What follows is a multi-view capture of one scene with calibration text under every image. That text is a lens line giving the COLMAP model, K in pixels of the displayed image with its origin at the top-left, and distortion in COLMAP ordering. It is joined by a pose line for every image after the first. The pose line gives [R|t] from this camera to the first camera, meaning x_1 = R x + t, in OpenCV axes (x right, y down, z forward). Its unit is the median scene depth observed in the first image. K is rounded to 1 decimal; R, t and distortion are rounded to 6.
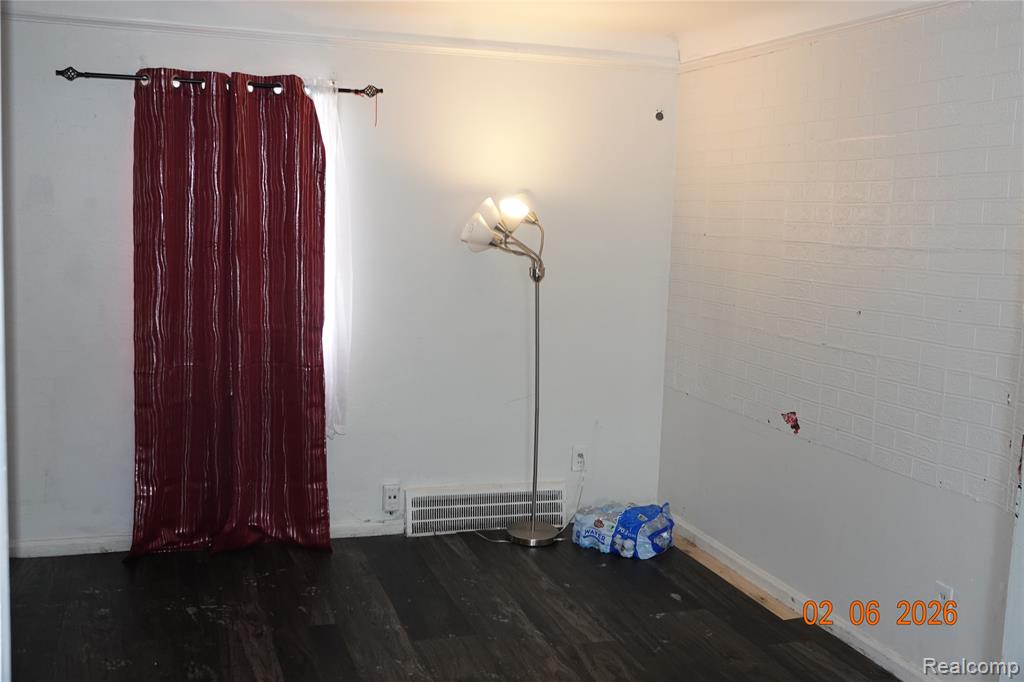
lens RADIAL K [[1093.4, 0, 515.2], [0, 1093.4, 337.4], [0, 0, 1]] dist [0.028197, 0.000000]
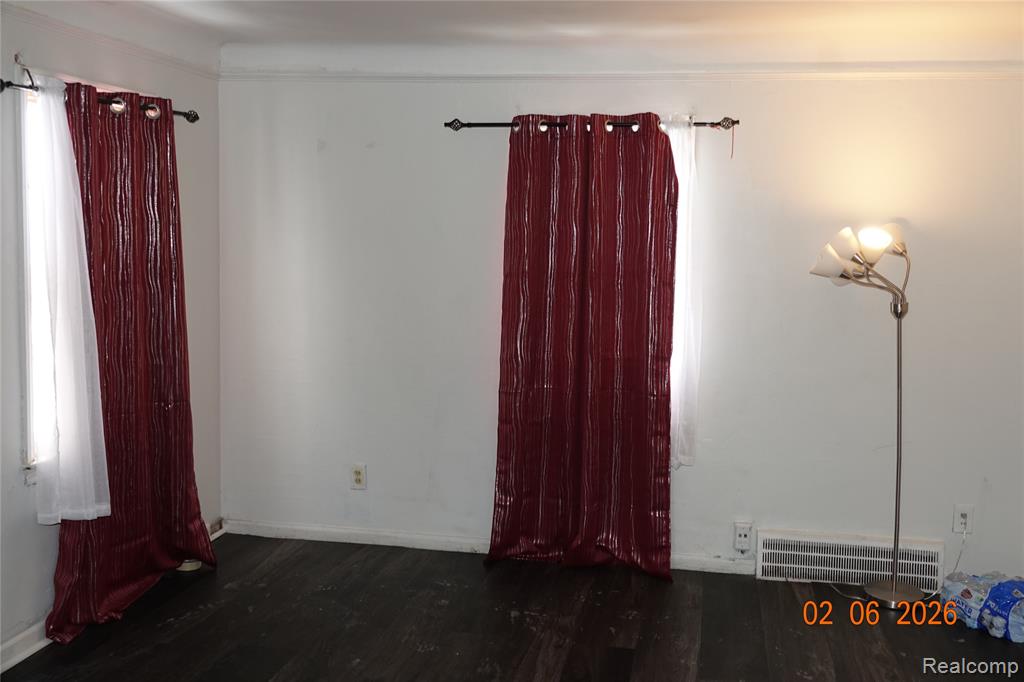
lens RADIAL K [[1093.4, 0, 513.8], [0, 1093.4, 339.1], [0, 0, 1]] dist [0.028197, 0.000000]
pose [[0.878257, 0.033097, -0.477043, 0.181221], [-0.050362, 0.998456, -0.023445, 0.004637], [0.475530, 0.044615, 0.878567, 0.040378]]
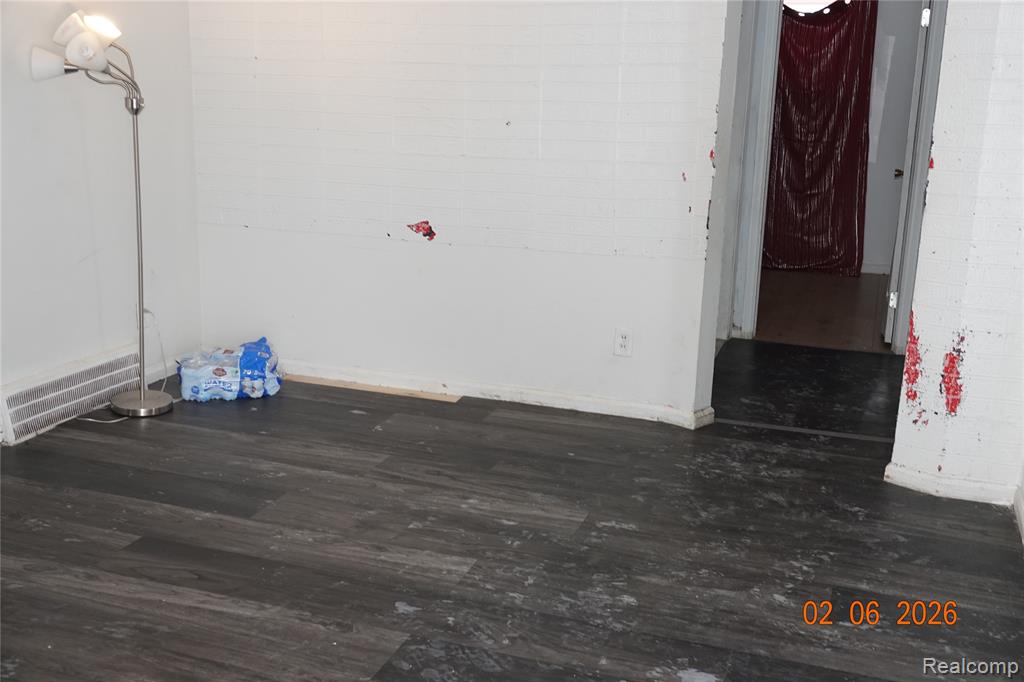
lens RADIAL K [[1093.4, 0, 510.4], [0, 1093.4, 340.8], [0, 0, 1]] dist [0.028197, 0.000000]
pose [[0.601981, -0.208541, 0.770798, -0.523580], [0.090405, 0.976888, 0.193695, -0.018362], [-0.793376, -0.046917, 0.606921, 0.237872]]
